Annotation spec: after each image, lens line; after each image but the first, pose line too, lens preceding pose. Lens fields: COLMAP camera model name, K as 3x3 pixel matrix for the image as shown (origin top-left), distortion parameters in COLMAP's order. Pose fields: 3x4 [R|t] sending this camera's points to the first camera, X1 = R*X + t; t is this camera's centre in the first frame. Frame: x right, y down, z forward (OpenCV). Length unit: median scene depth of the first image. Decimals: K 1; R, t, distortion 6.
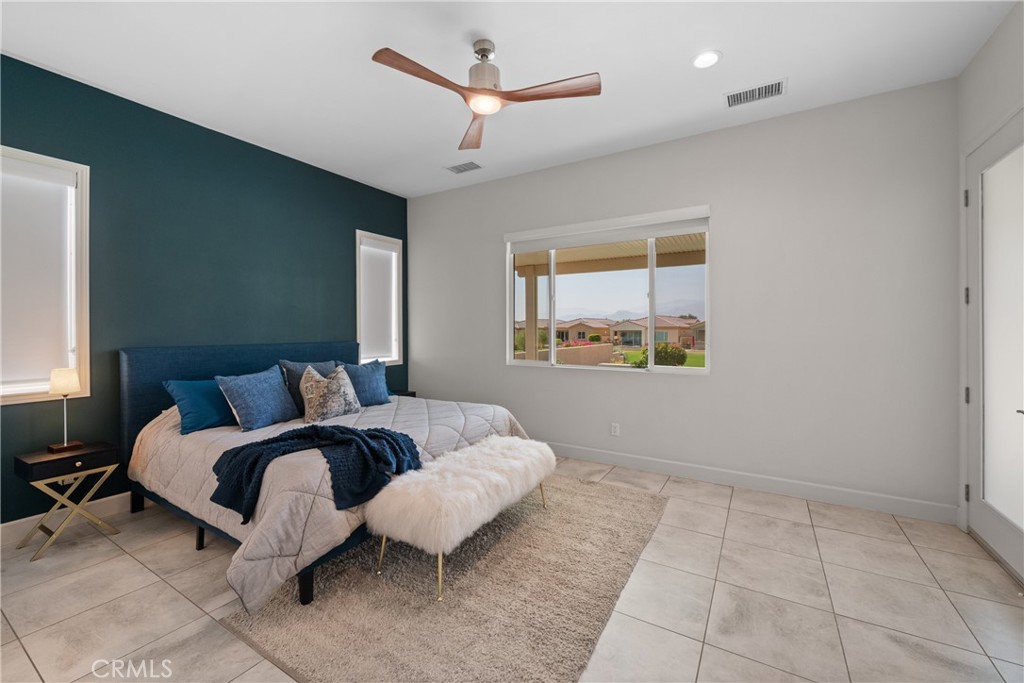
lens RADIAL K [[413.2, 0, 518.3], [0, 413.2, 332.2], [0, 0, 1]] dist [-0.012008, -0.003378]
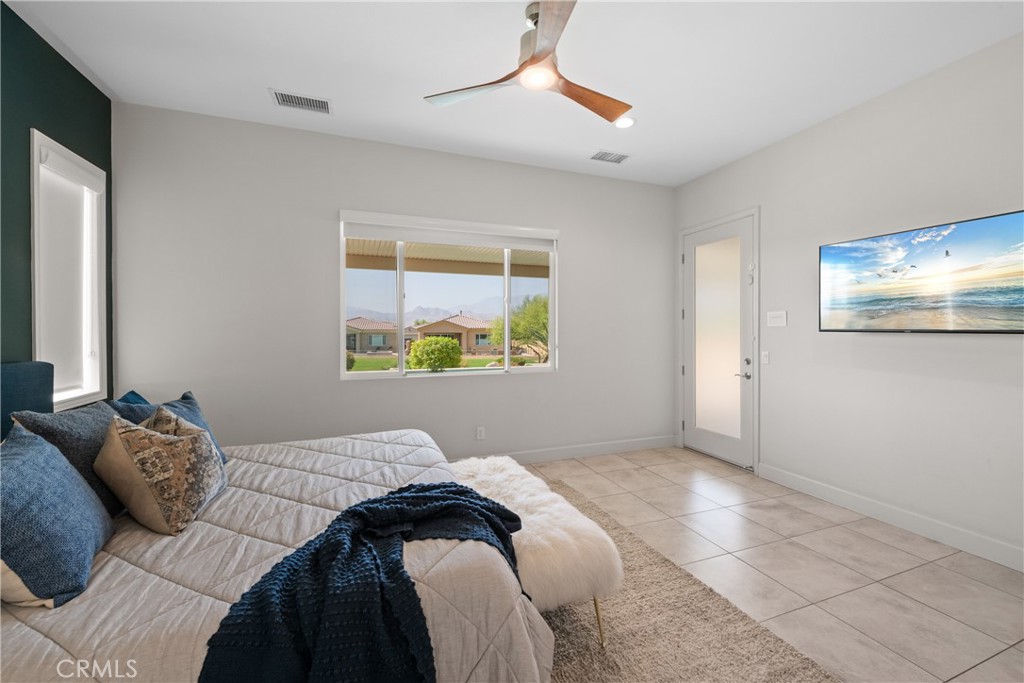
lens RADIAL K [[413.2, 0, 518.3], [0, 413.2, 332.2], [0, 0, 1]] dist [-0.012008, -0.003378]
pose [[0.609279, 0.000043, 0.792956, -0.550901], [0.006531, 0.999966, -0.005072, -0.004297], [-0.792929, 0.008269, 0.609258, 0.343129]]
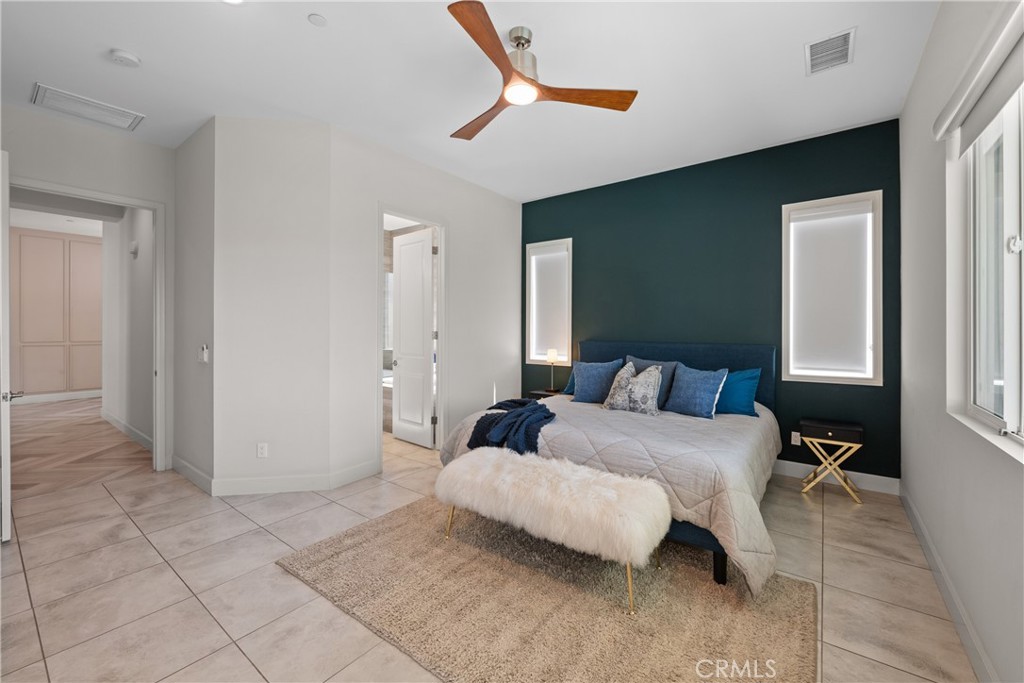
lens RADIAL K [[413.2, 0, 518.3], [0, 413.2, 332.2], [0, 0, 1]] dist [-0.012008, -0.003378]
pose [[-0.111667, 0.009421, -0.993701, 0.594793], [-0.009600, 0.999898, 0.010559, -0.007982], [0.993699, 0.010719, -0.111566, 0.757774]]
